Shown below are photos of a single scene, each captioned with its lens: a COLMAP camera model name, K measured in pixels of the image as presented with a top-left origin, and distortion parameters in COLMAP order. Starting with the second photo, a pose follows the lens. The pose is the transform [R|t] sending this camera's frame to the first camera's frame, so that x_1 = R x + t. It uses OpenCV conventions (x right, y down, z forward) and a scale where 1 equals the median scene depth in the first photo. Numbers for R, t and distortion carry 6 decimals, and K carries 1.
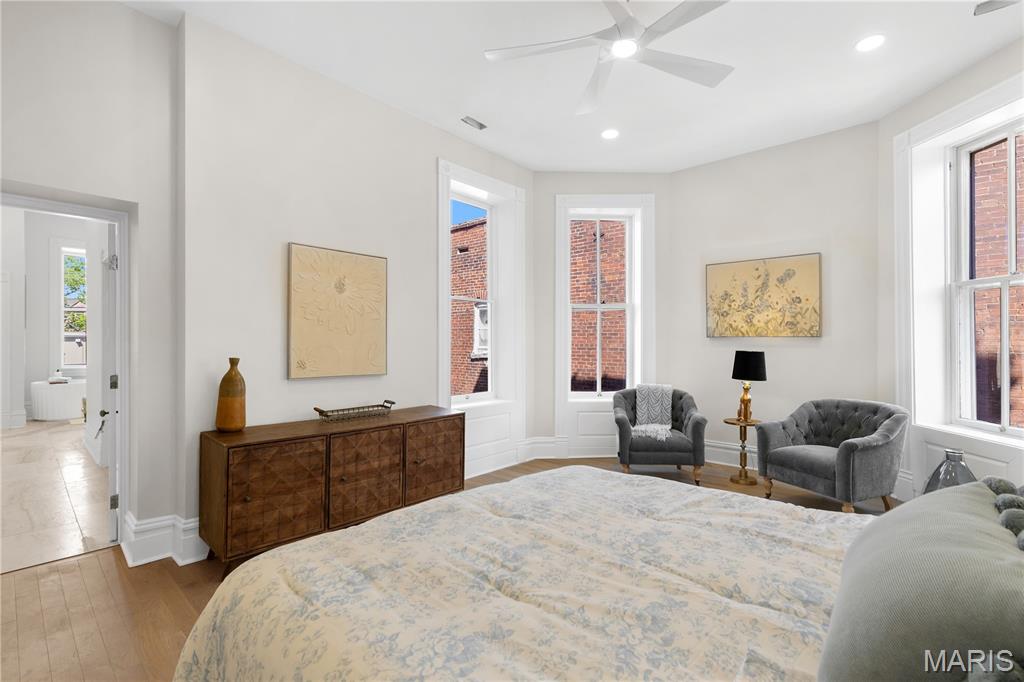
lens RADIAL K [[470.4, 0, 509.3], [0, 470.4, 345.4], [0, 0, 1]] dist [-0.000390, 0.000250]
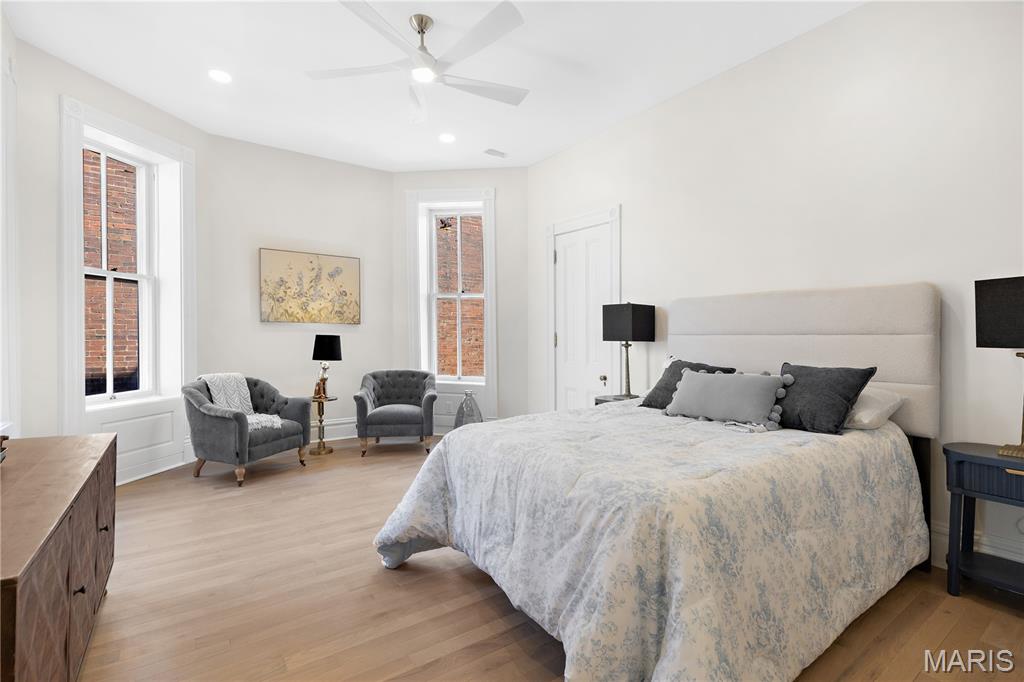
lens RADIAL K [[470.4, 0, 508.4], [0, 470.4, 336.4], [0, 0, 1]] dist [-0.000390, 0.000250]
pose [[0.212216, -0.002616, 0.977219, -0.485872], [-0.002660, 0.999991, 0.003254, 0.009881], [-0.977219, -0.003290, 0.212207, 0.320797]]
